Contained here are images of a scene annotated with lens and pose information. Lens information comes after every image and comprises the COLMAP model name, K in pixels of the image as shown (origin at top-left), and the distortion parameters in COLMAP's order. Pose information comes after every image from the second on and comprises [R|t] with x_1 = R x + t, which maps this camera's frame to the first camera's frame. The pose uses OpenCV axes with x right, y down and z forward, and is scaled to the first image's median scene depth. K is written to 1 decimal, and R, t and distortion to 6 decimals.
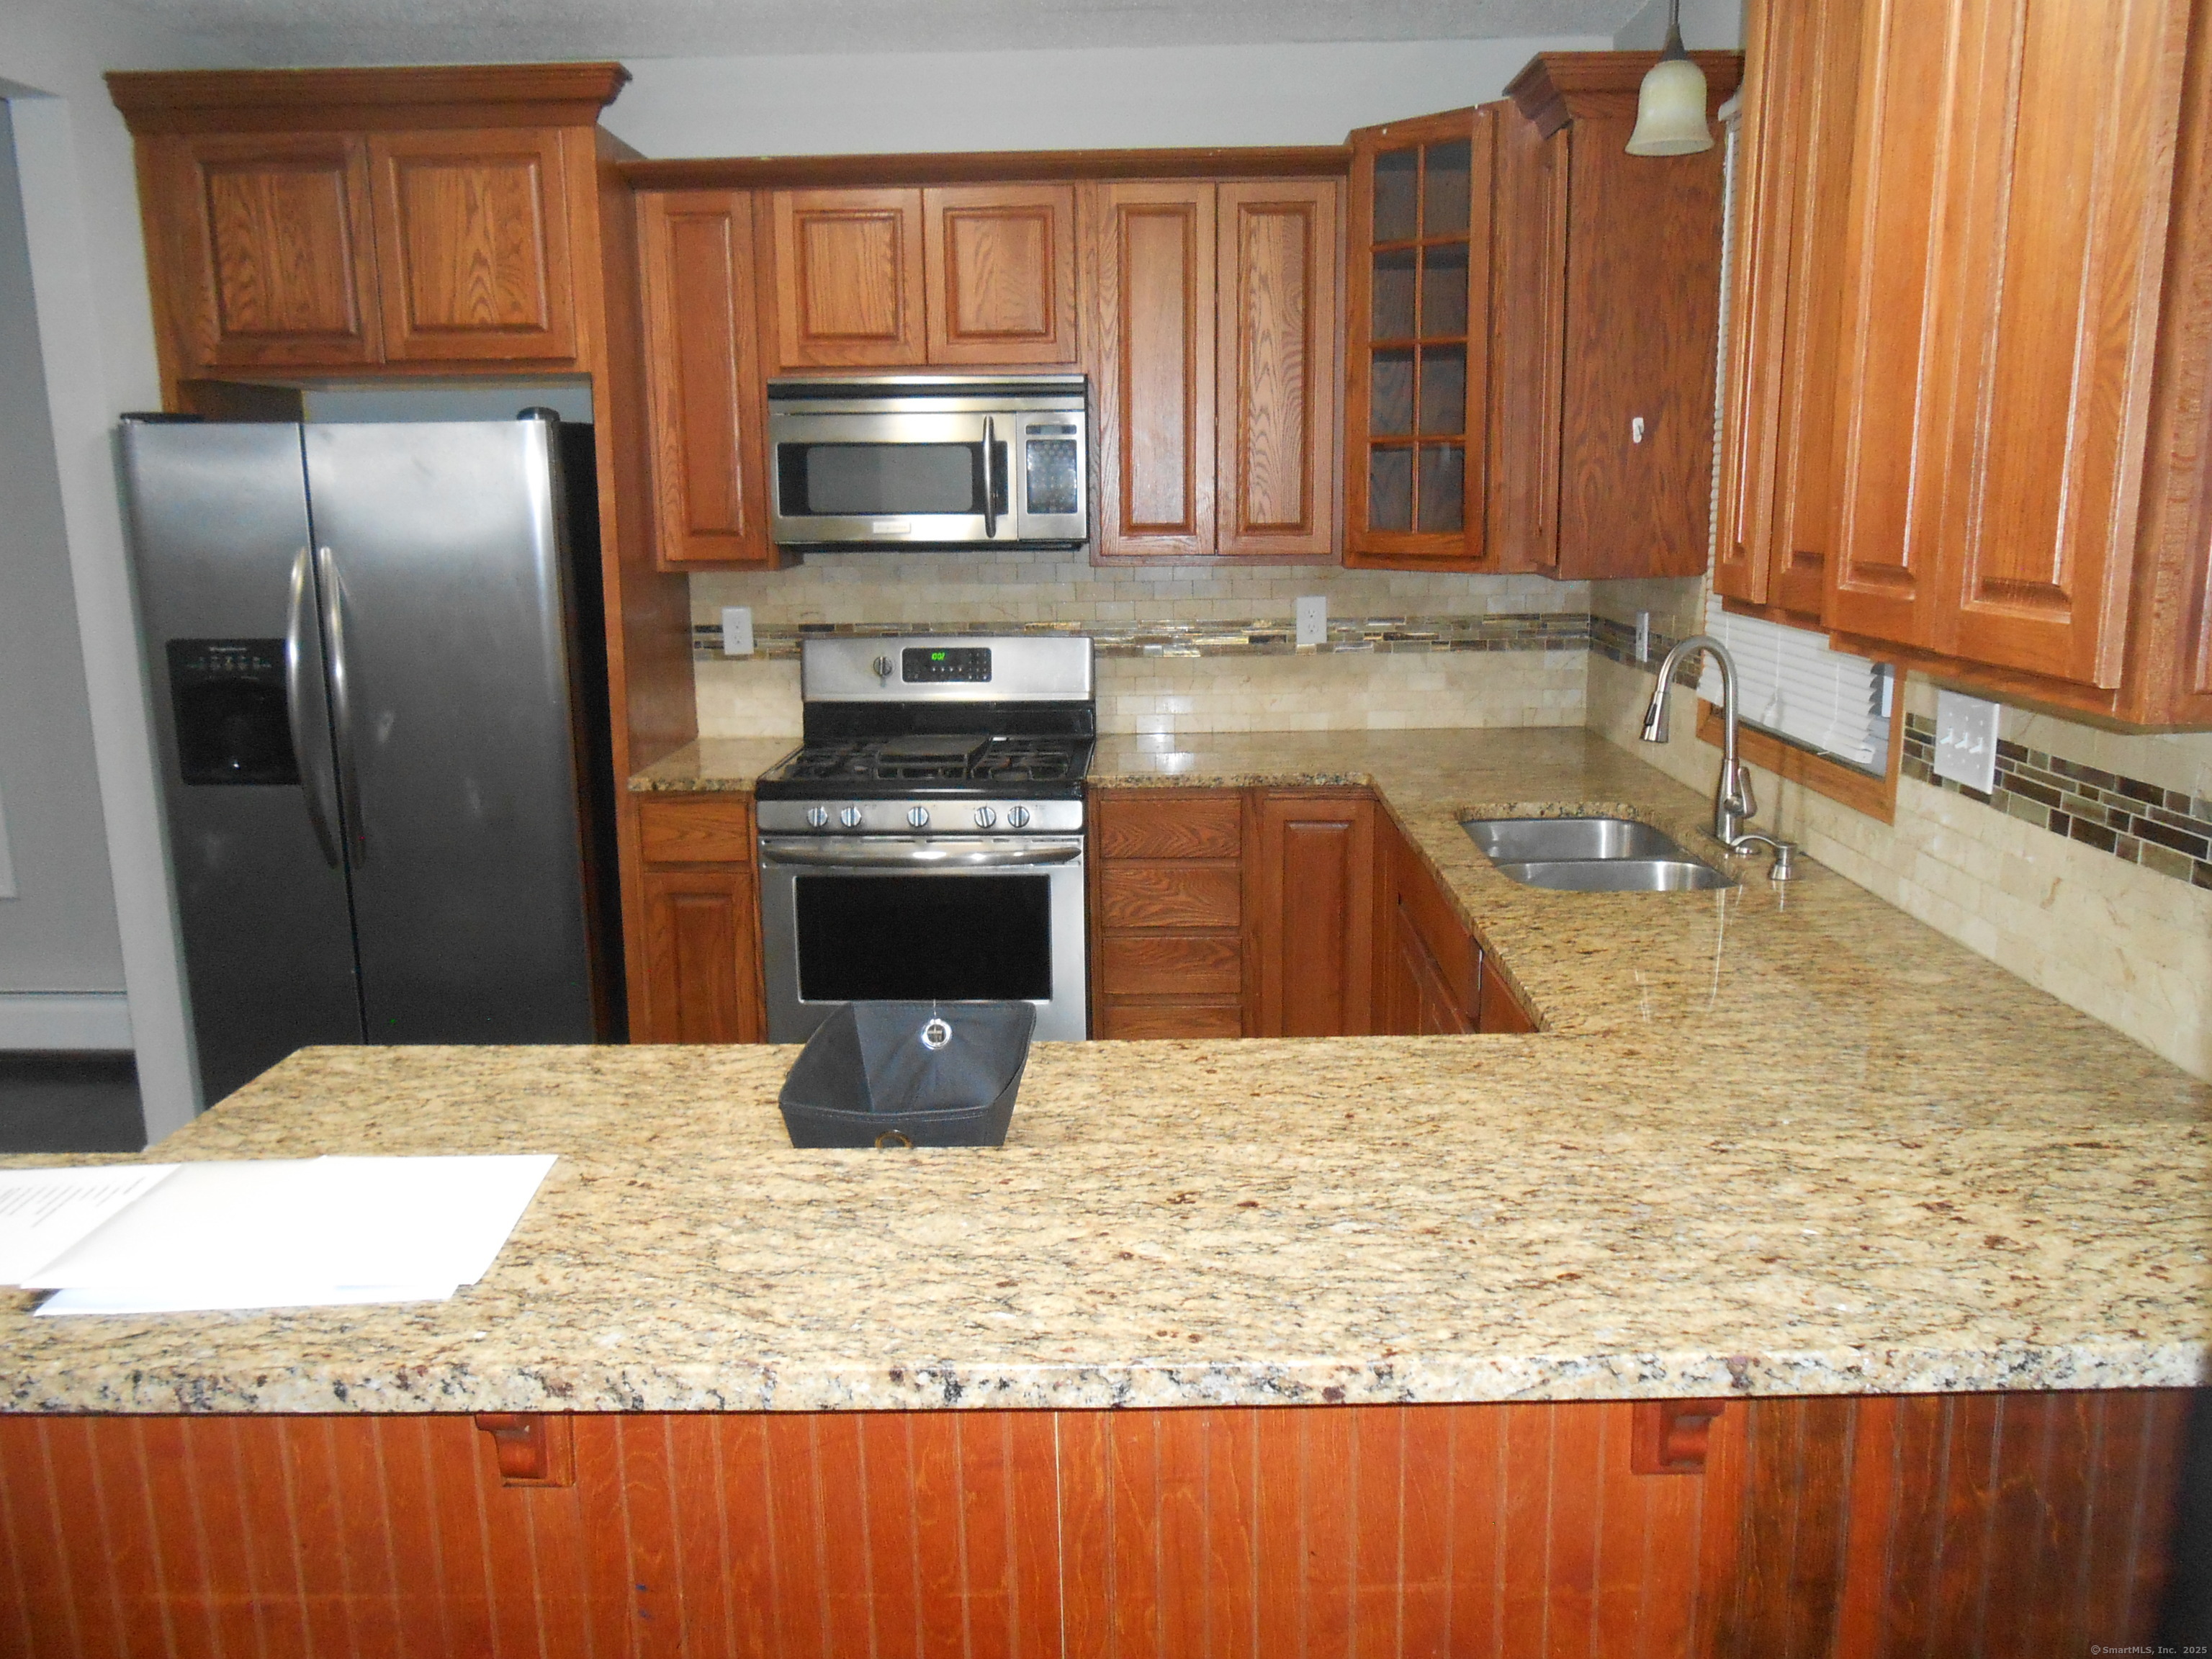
lens RADIAL K [[1686.8, 0, 1109.6], [0, 1686.8, 821.1], [0, 0, 1]] dist [-0.052261, 0.051083]
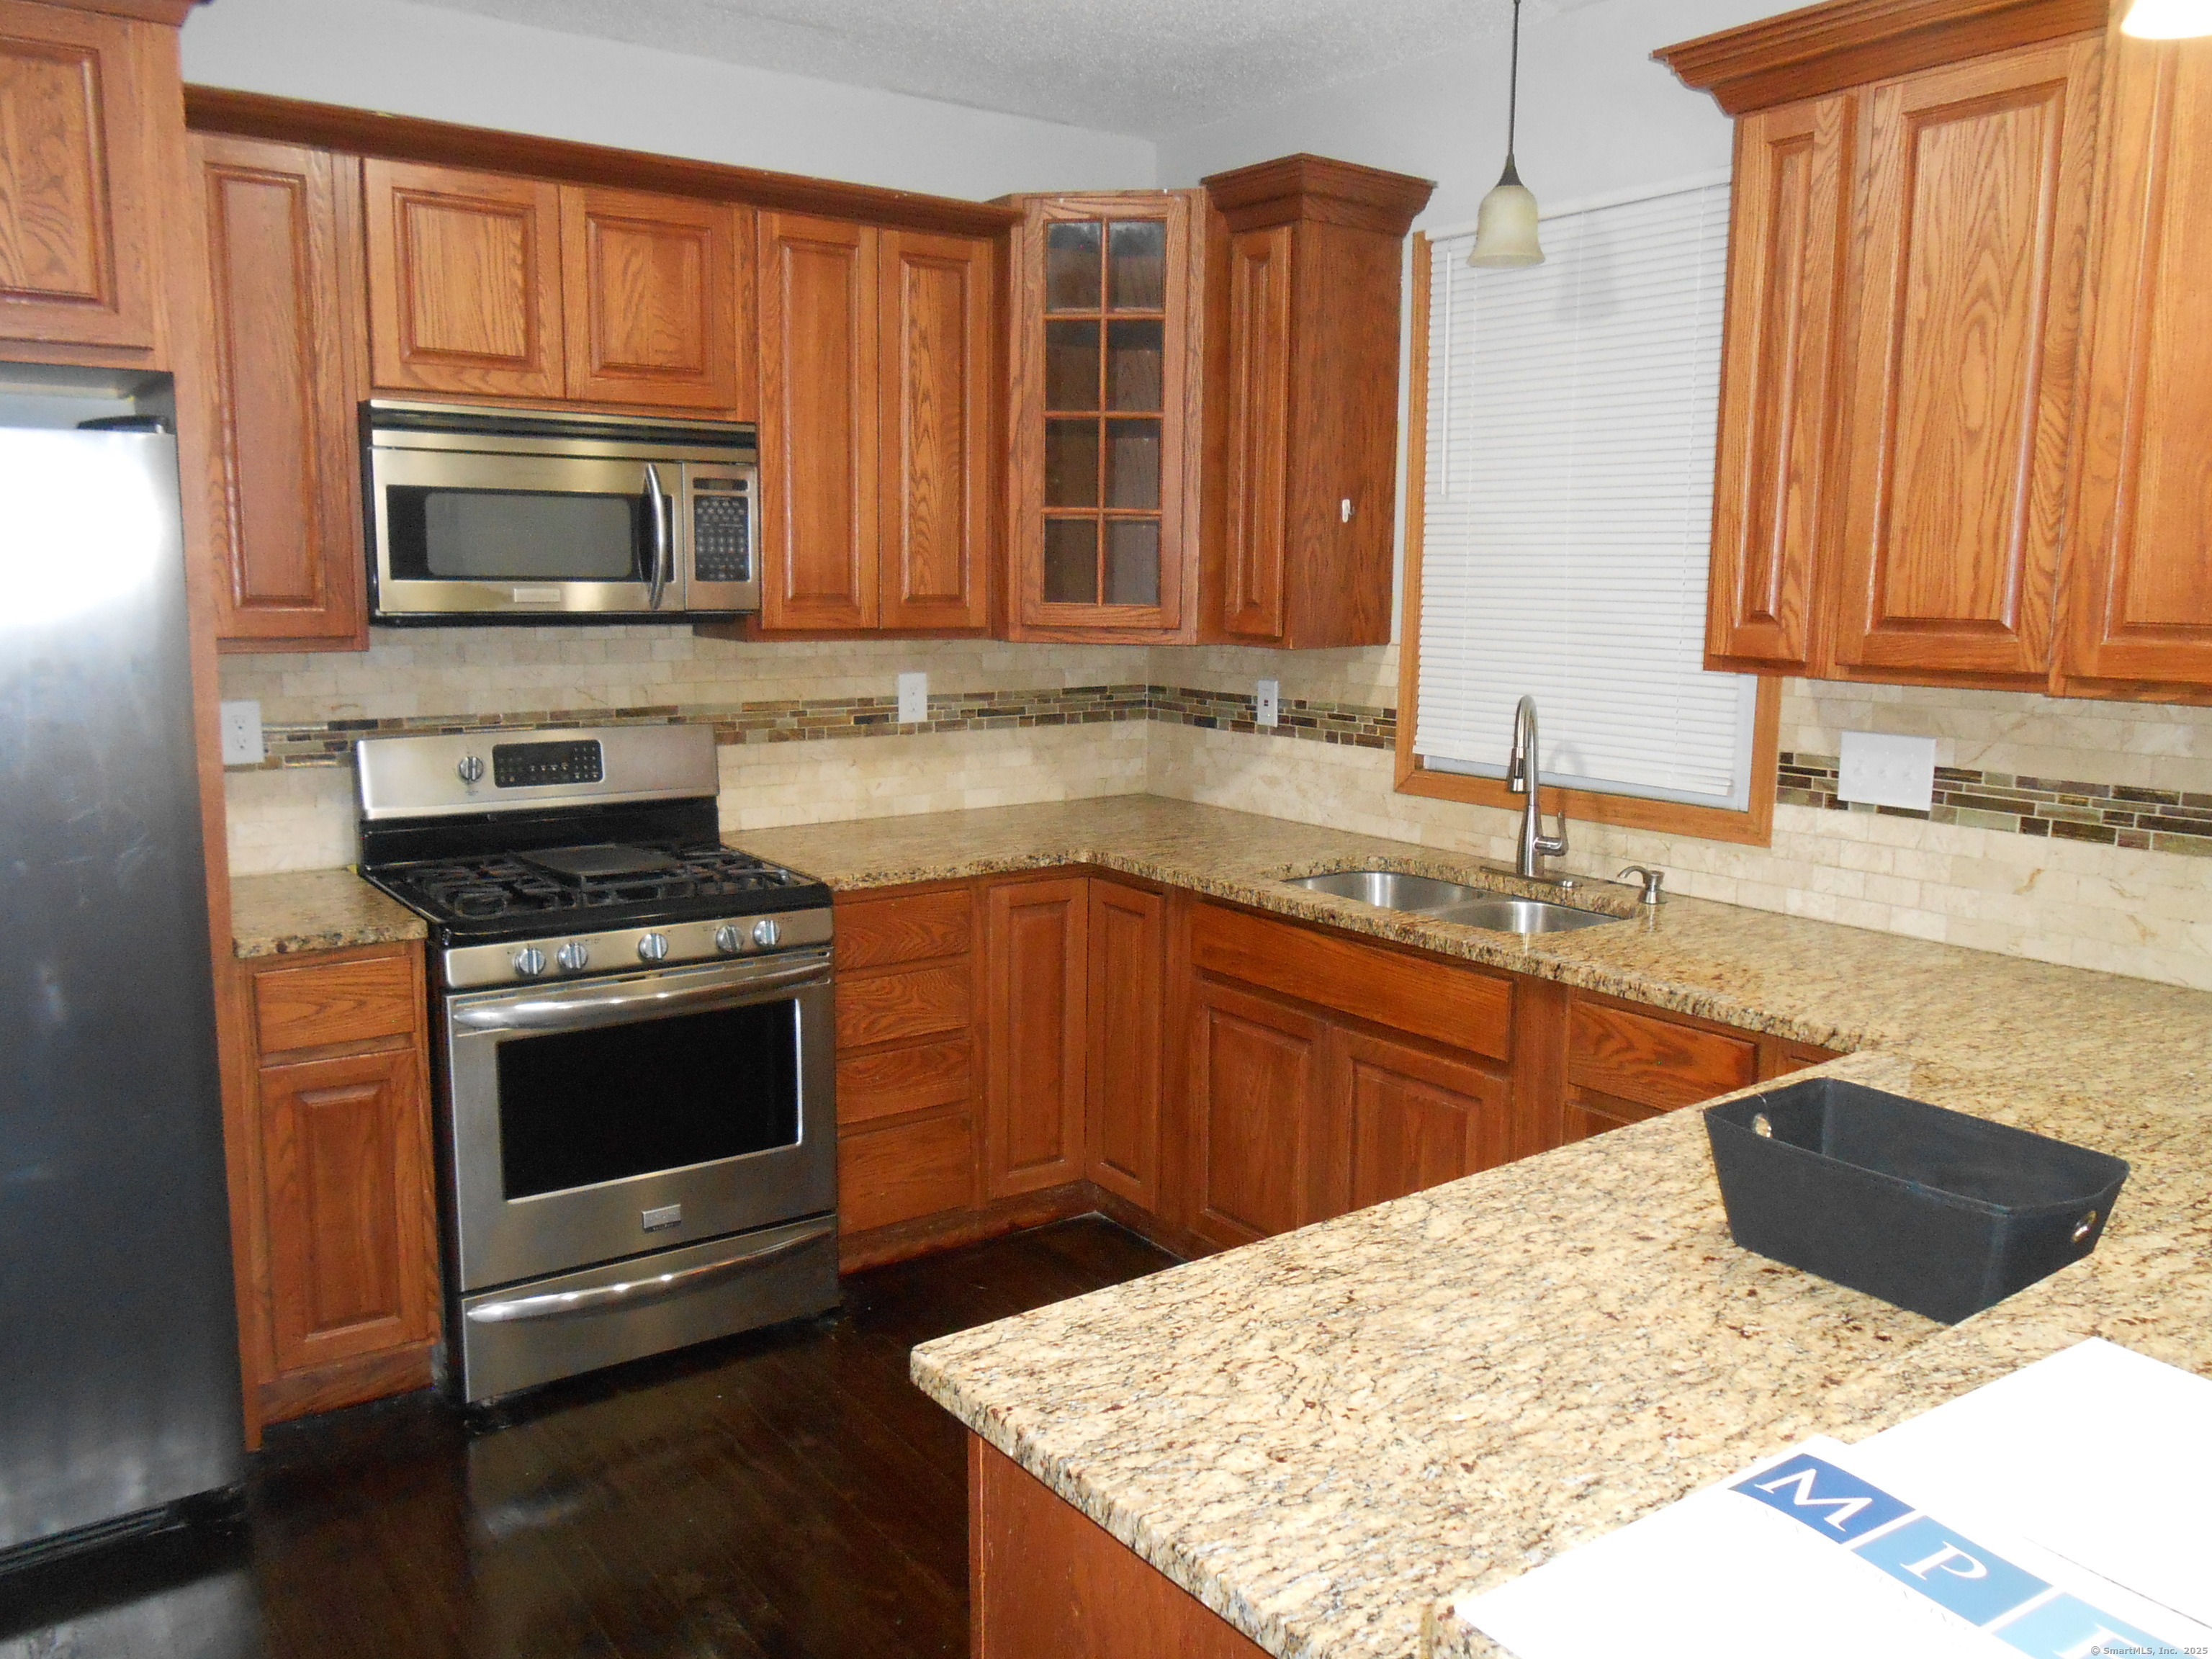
lens RADIAL K [[1686.8, 0, 1111.4], [0, 1686.8, 824.3], [0, 0, 1]] dist [-0.052261, 0.051083]
pose [[0.794238, -0.070726, 0.603476, -0.407558], [0.098313, 0.995074, -0.012770, -0.028331], [-0.599600, 0.069472, 0.797279, 0.203940]]
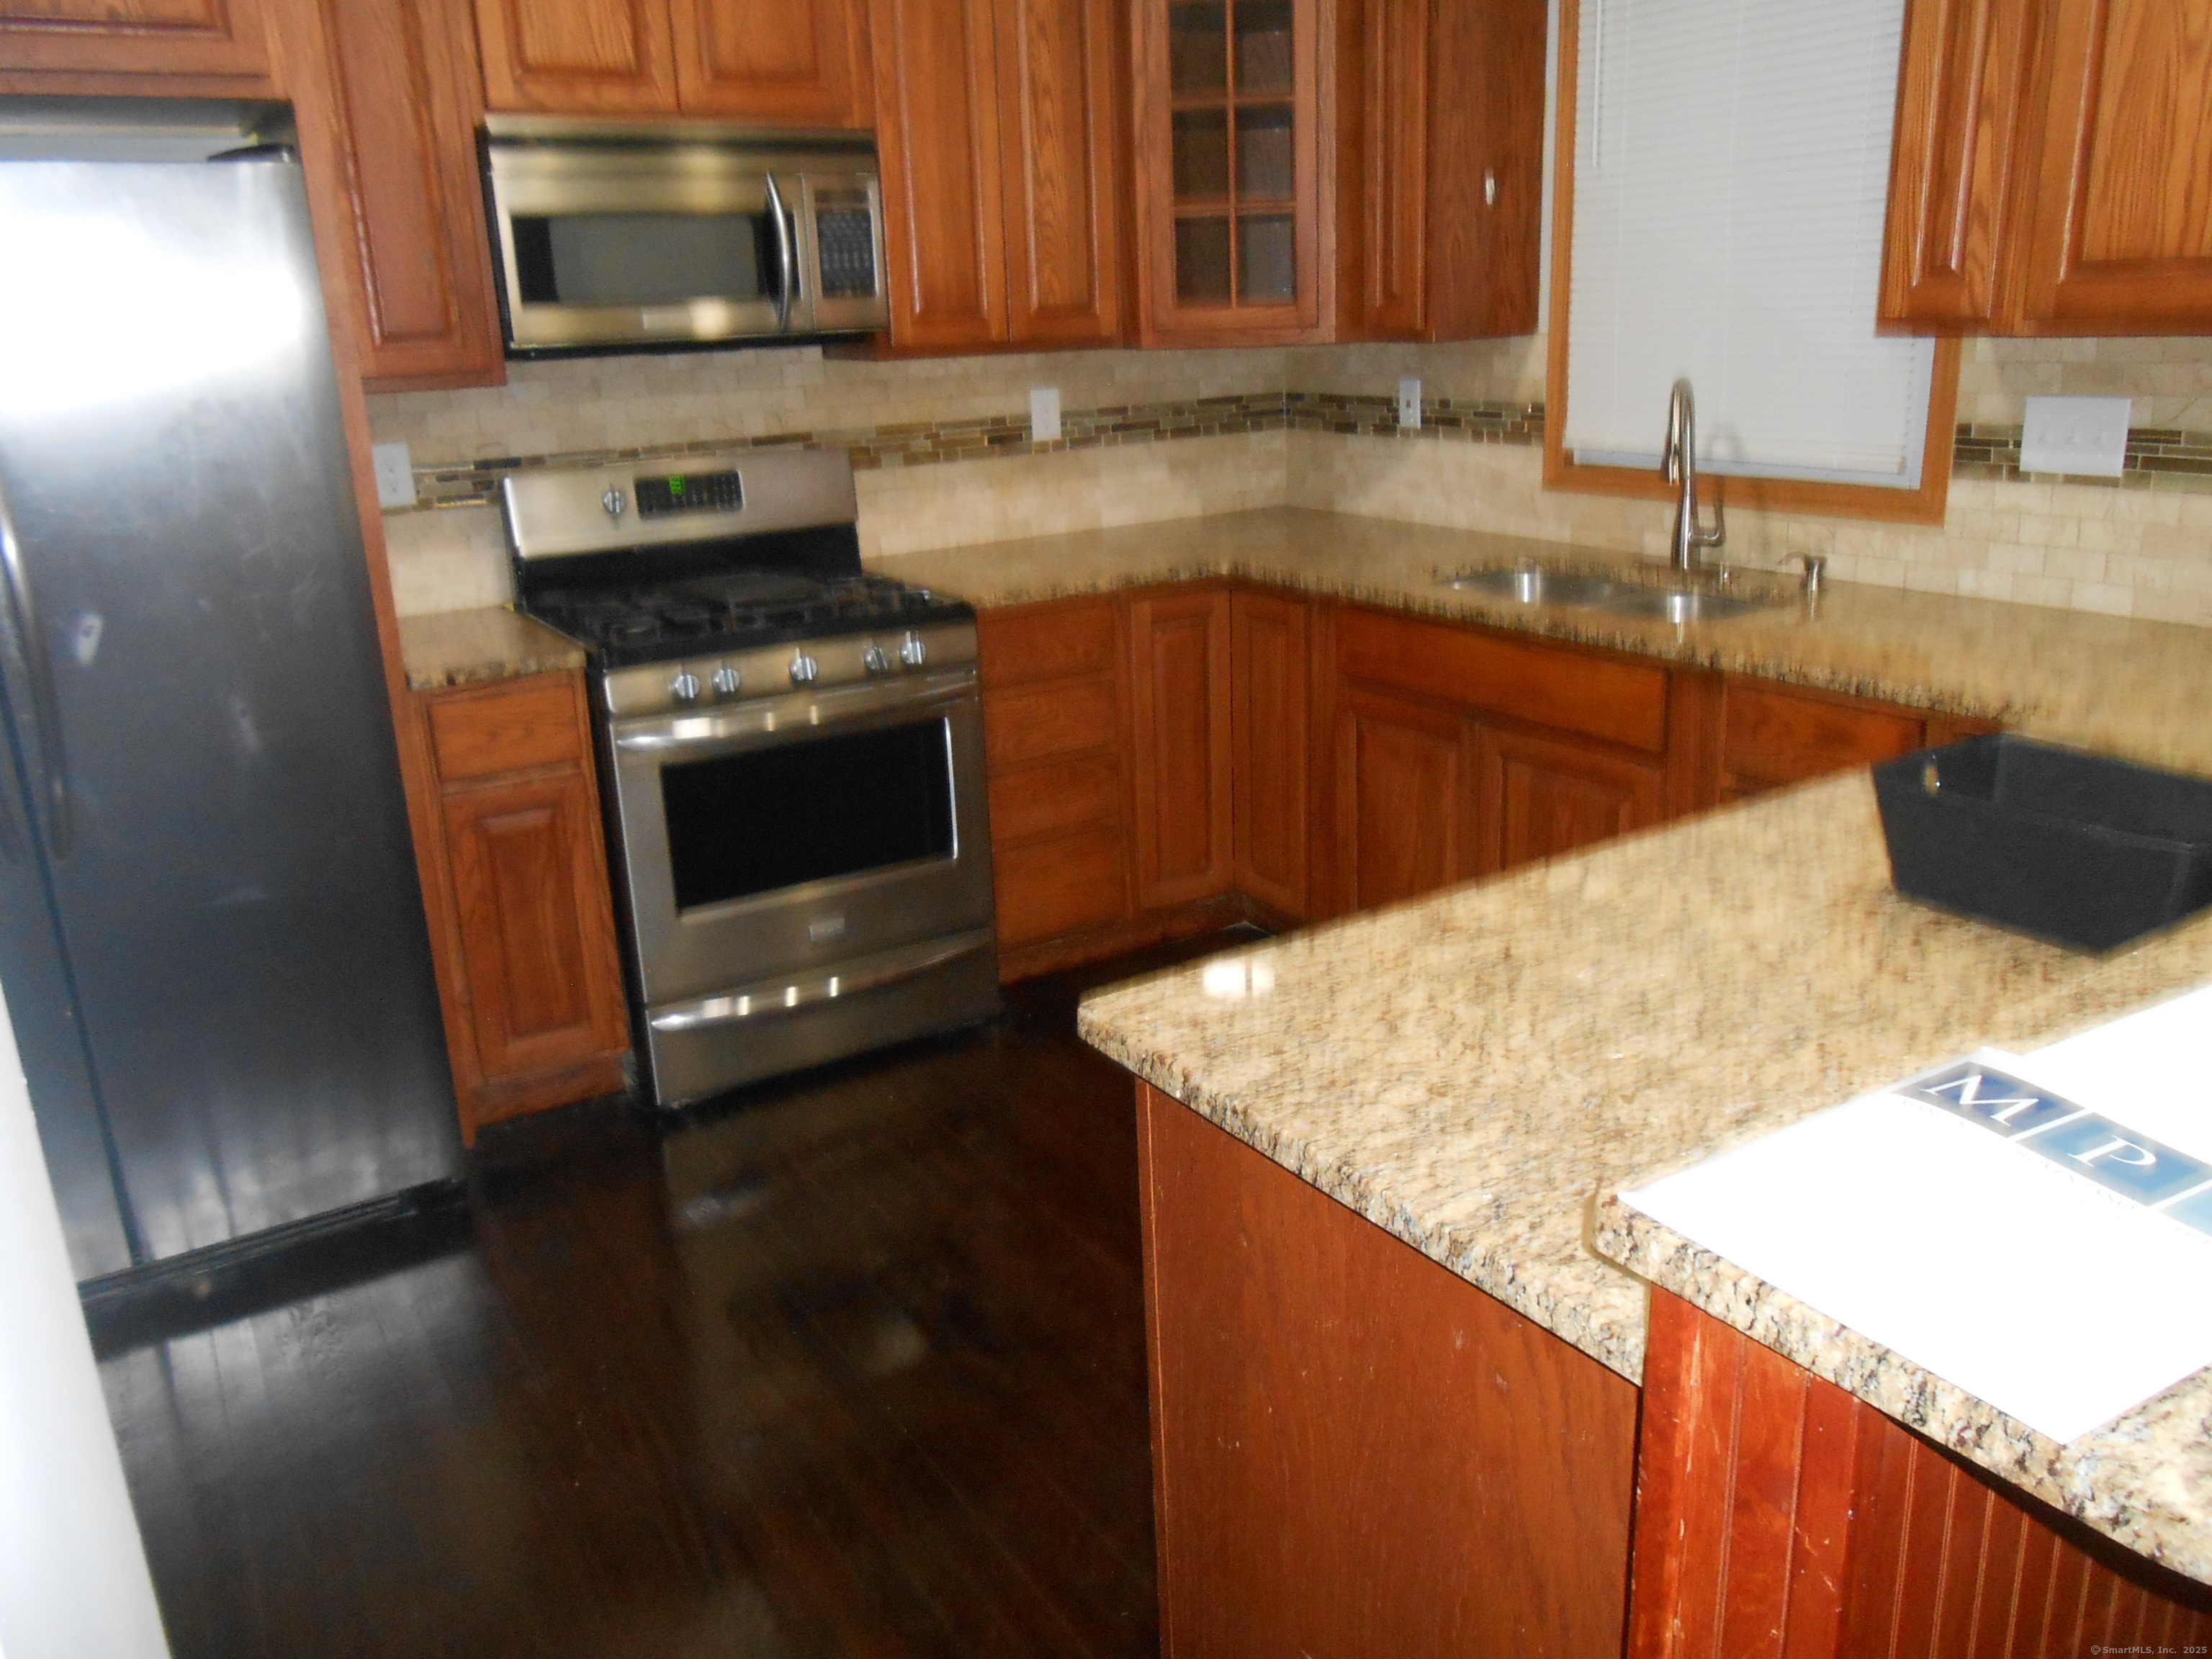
lens RADIAL K [[1686.8, 0, 1110.7], [0, 1686.8, 823.2], [0, 0, 1]] dist [-0.052261, 0.051083]
pose [[0.836823, -0.181621, 0.516470, -0.412187], [0.134178, 0.982637, 0.128148, -0.013048], [-0.530776, -0.037938, 0.846662, 0.204899]]
